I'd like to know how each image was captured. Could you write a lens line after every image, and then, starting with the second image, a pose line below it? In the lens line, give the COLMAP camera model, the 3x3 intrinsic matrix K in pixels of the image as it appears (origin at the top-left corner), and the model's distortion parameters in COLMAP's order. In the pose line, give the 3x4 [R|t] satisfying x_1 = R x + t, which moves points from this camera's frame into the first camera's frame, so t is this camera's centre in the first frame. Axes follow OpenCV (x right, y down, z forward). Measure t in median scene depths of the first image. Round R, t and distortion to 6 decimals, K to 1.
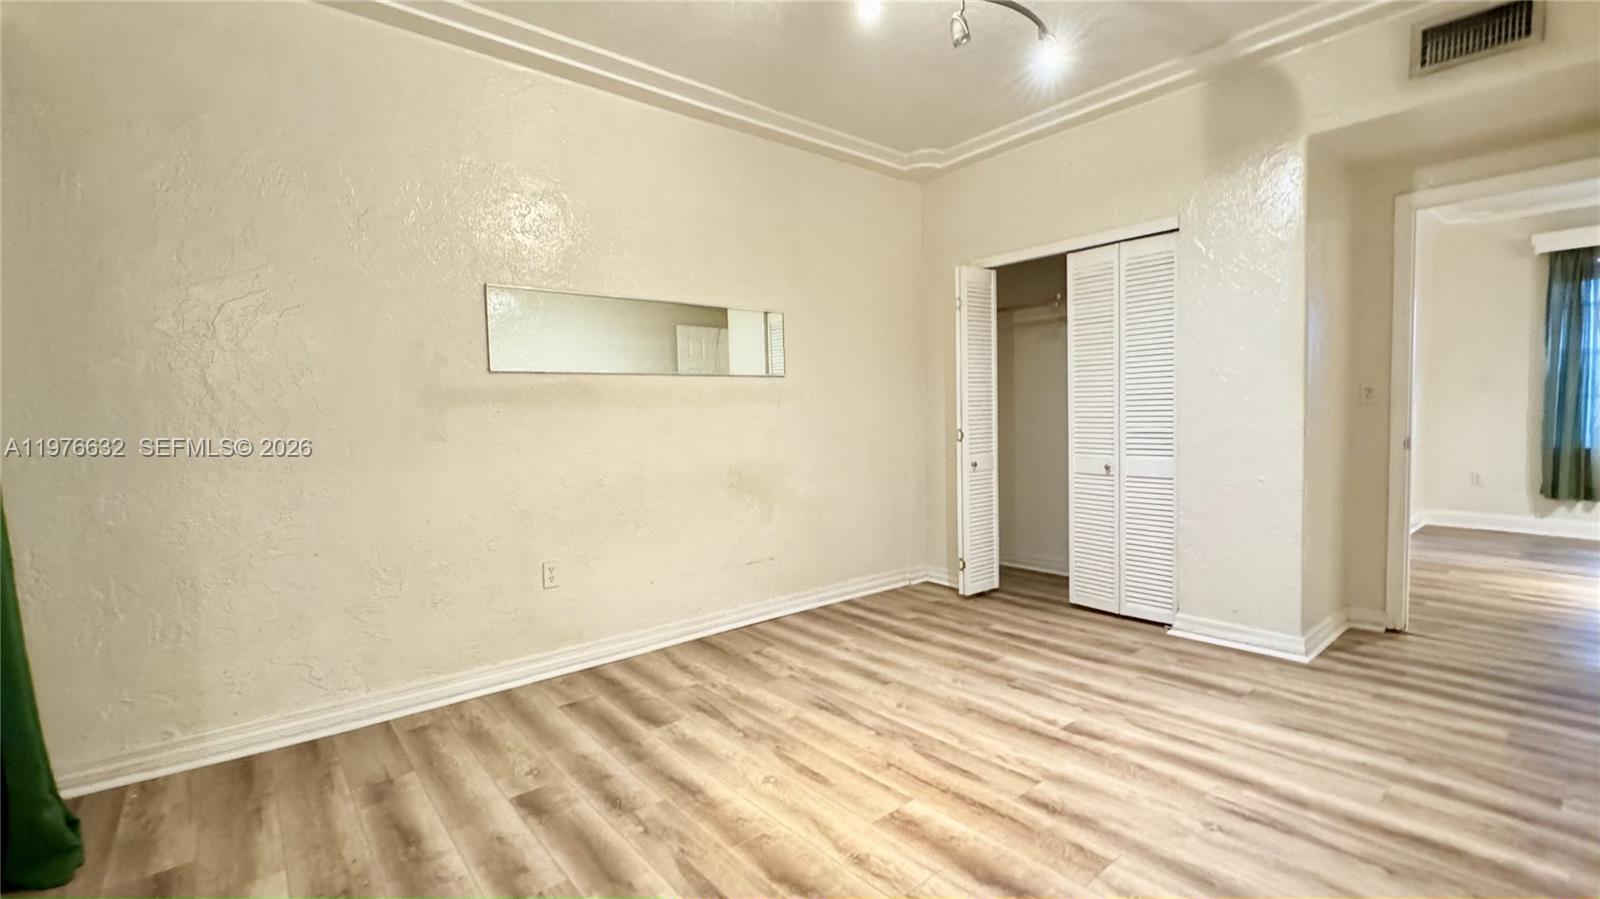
lens RADIAL K [[687.6, 0, 806.8], [0, 687.6, 449.7], [0, 0, 1]] dist [0.000529, 0.000239]
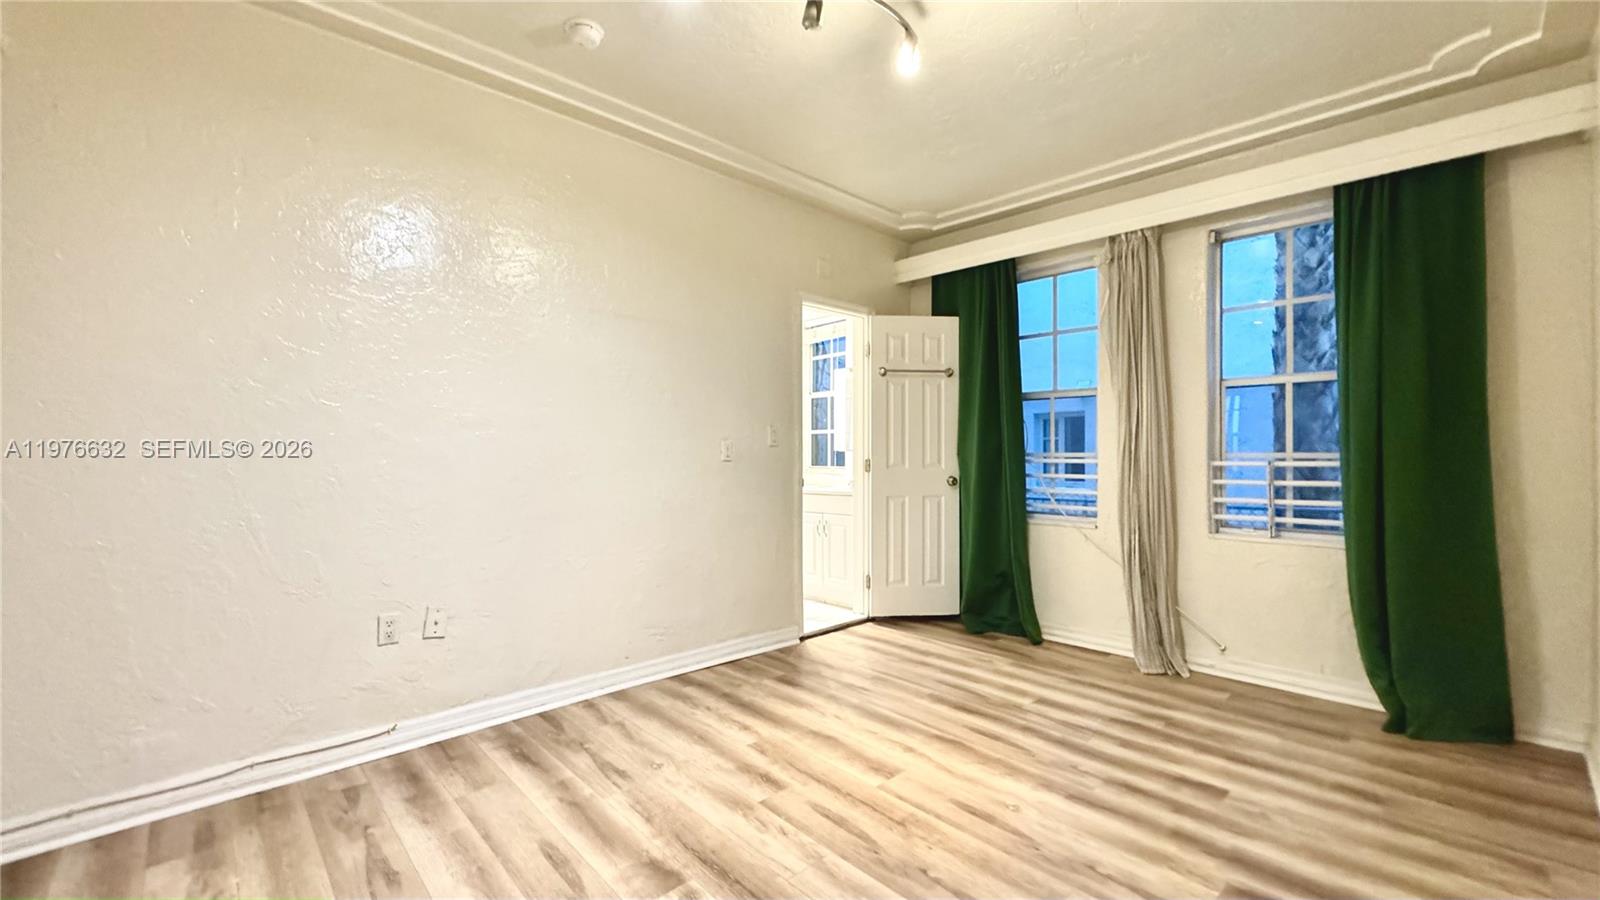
lens RADIAL K [[658.5, 0, 804.0], [0, 658.5, 451.6], [0, 0, 1]] dist [0.001301, 0.000358]
pose [[-0.997297, 0.021363, -0.070298, 0.275379], [0.017455, 0.998293, 0.055742, -0.100651], [0.071369, 0.054364, -0.995967, 1.669069]]
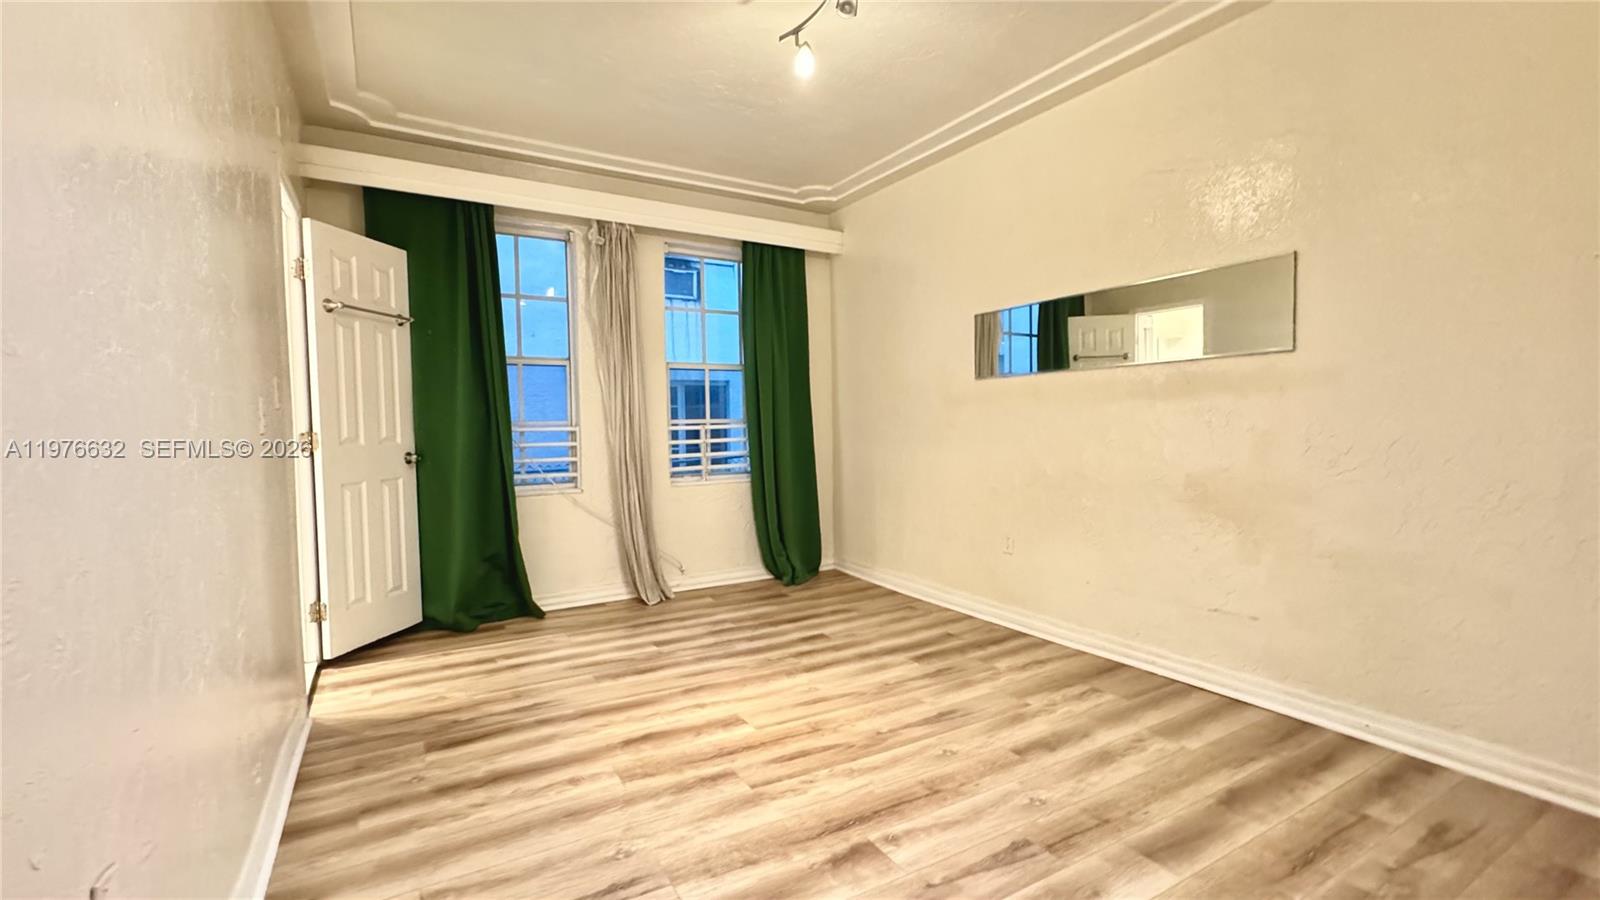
lens RADIAL K [[687.6, 0, 806.8], [0, 687.6, 450.2], [0, 0, 1]] dist [0.000529, 0.000239]
pose [[-0.151191, 0.061866, -0.986567, 1.067852], [-0.036387, 0.997015, 0.068097, -0.063589], [0.987835, 0.046193, -0.148489, 1.002947]]
